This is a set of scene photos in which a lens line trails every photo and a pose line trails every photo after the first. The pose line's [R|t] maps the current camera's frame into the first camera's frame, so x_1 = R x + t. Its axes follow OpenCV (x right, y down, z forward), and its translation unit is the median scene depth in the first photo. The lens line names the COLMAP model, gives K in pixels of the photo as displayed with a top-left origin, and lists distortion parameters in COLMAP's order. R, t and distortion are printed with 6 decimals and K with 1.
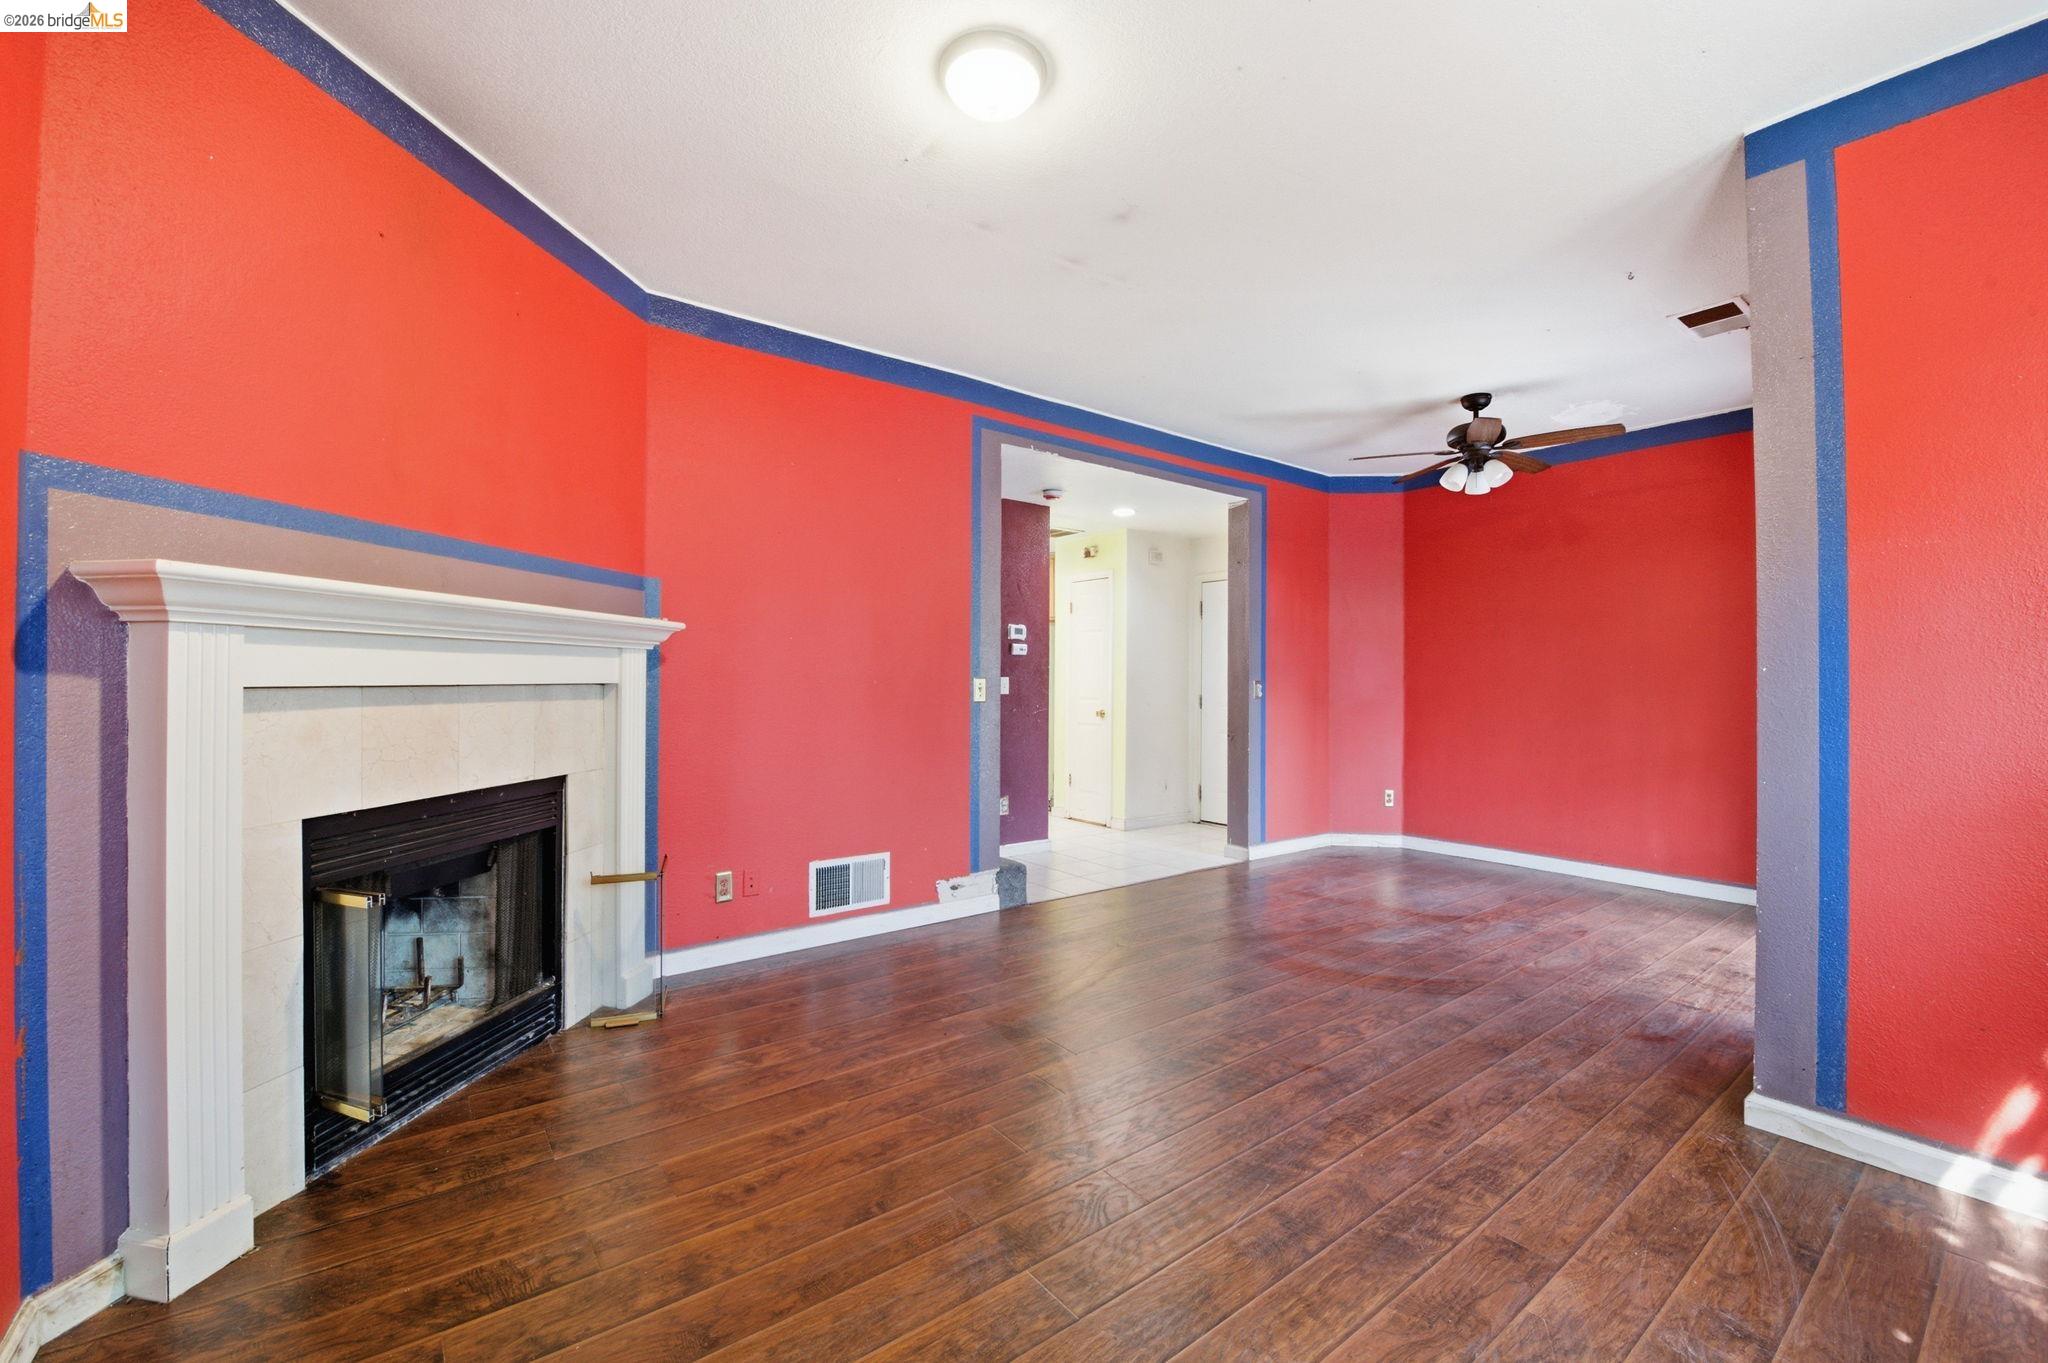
lens RADIAL K [[828.0, 0, 1026.7], [0, 828.0, 682.1], [0, 0, 1]] dist [0.001674, 0.000122]
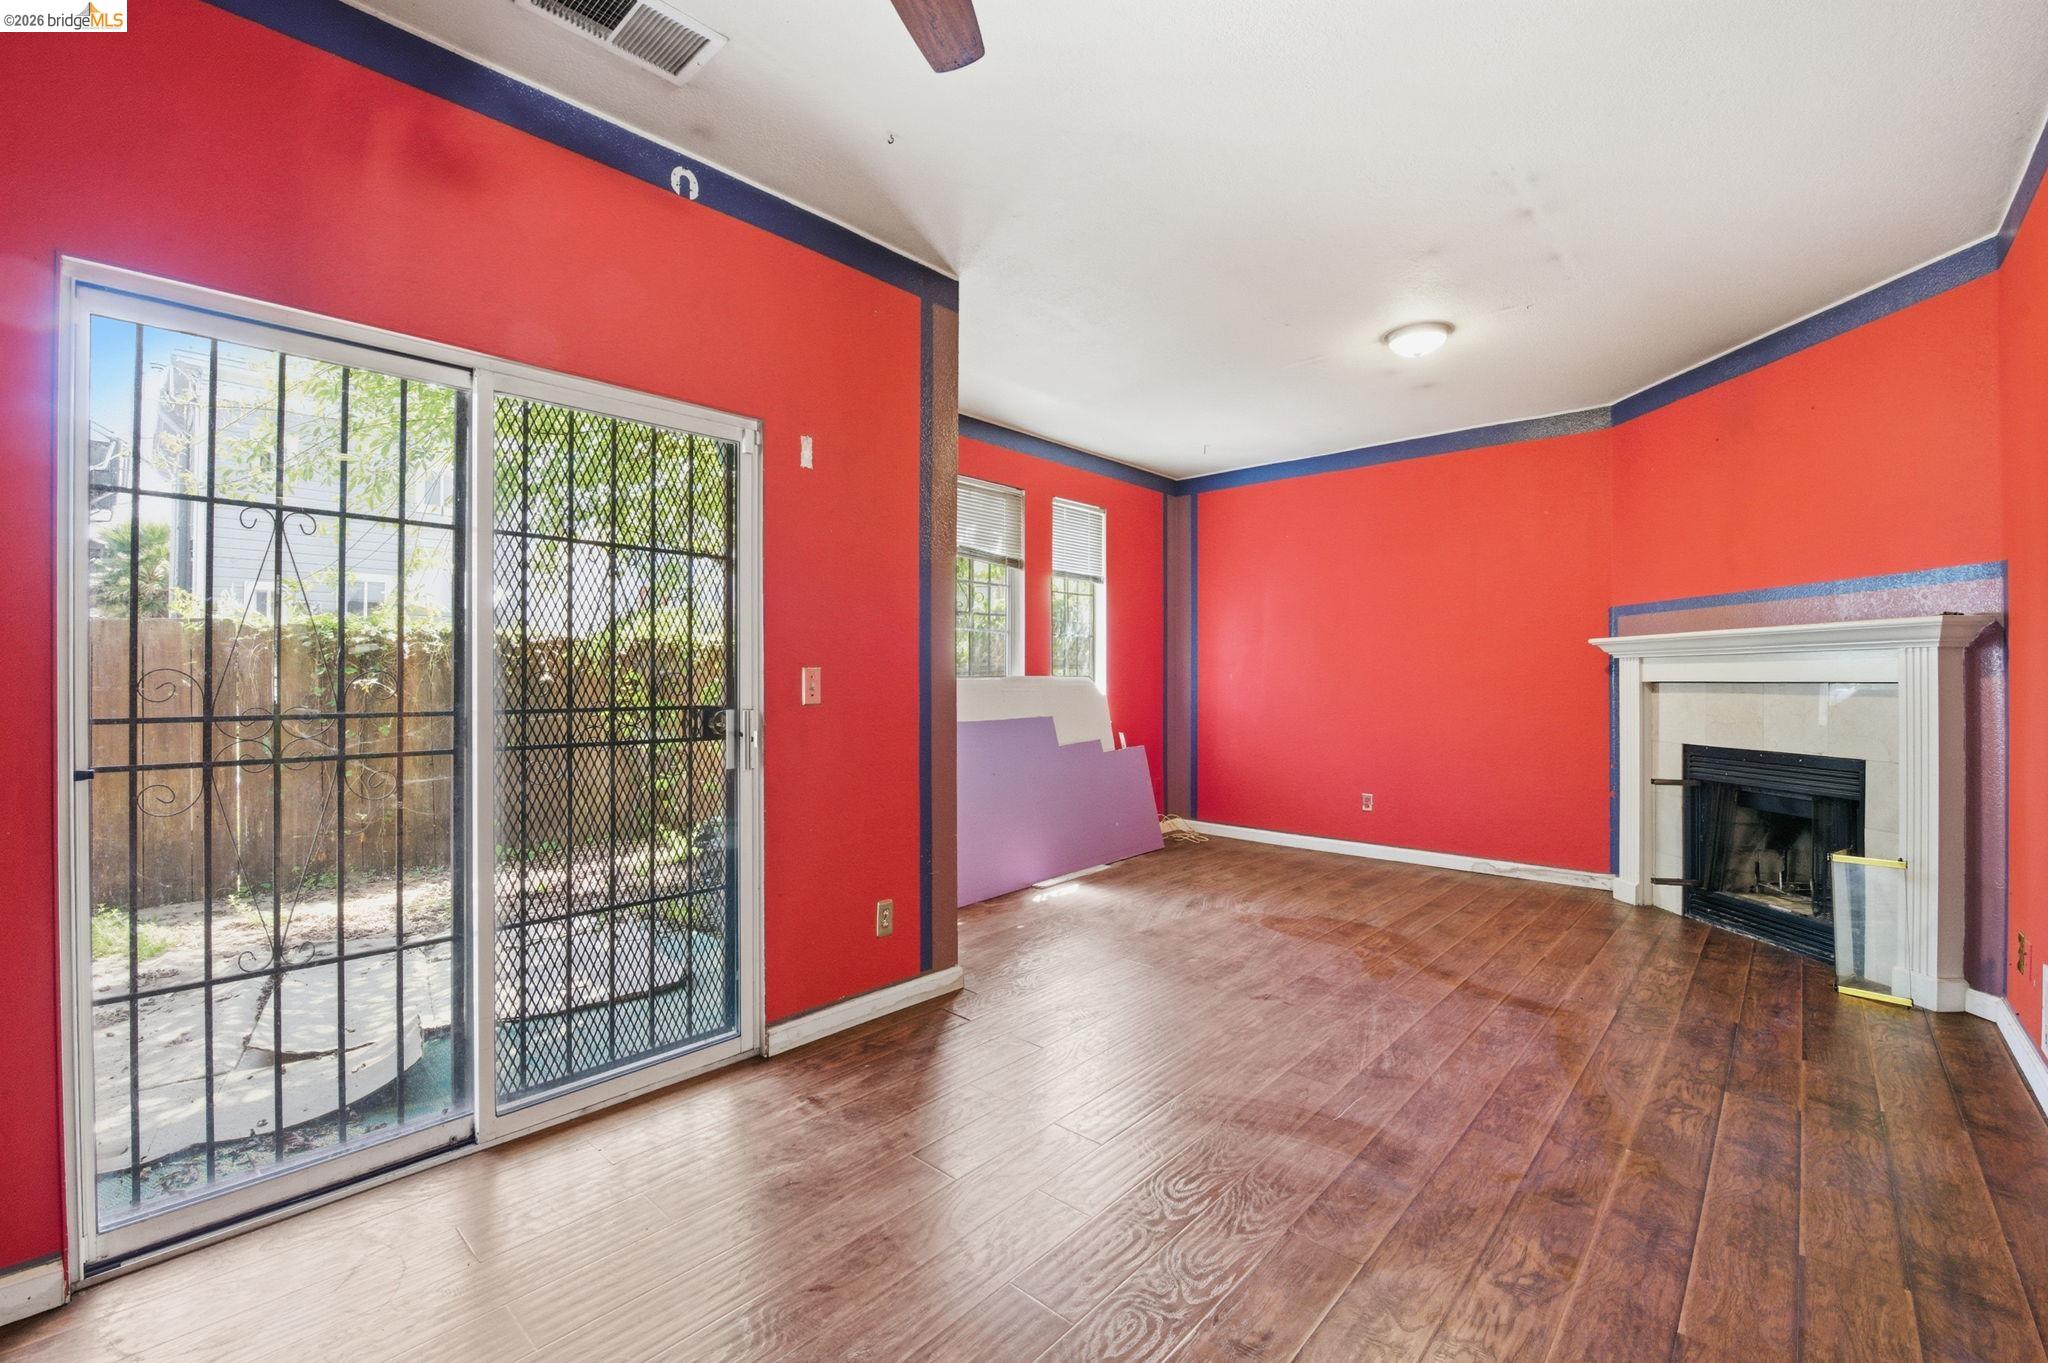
lens RADIAL K [[828.0, 0, 1021.3], [0, 828.0, 685.5], [0, 0, 1]] dist [0.001674, 0.000122]
pose [[-0.986324, -0.007045, -0.164666, 0.993512], [-0.007211, 0.999974, 0.000407, 0.017887], [0.164659, 0.001589, -0.986349, 2.370914]]
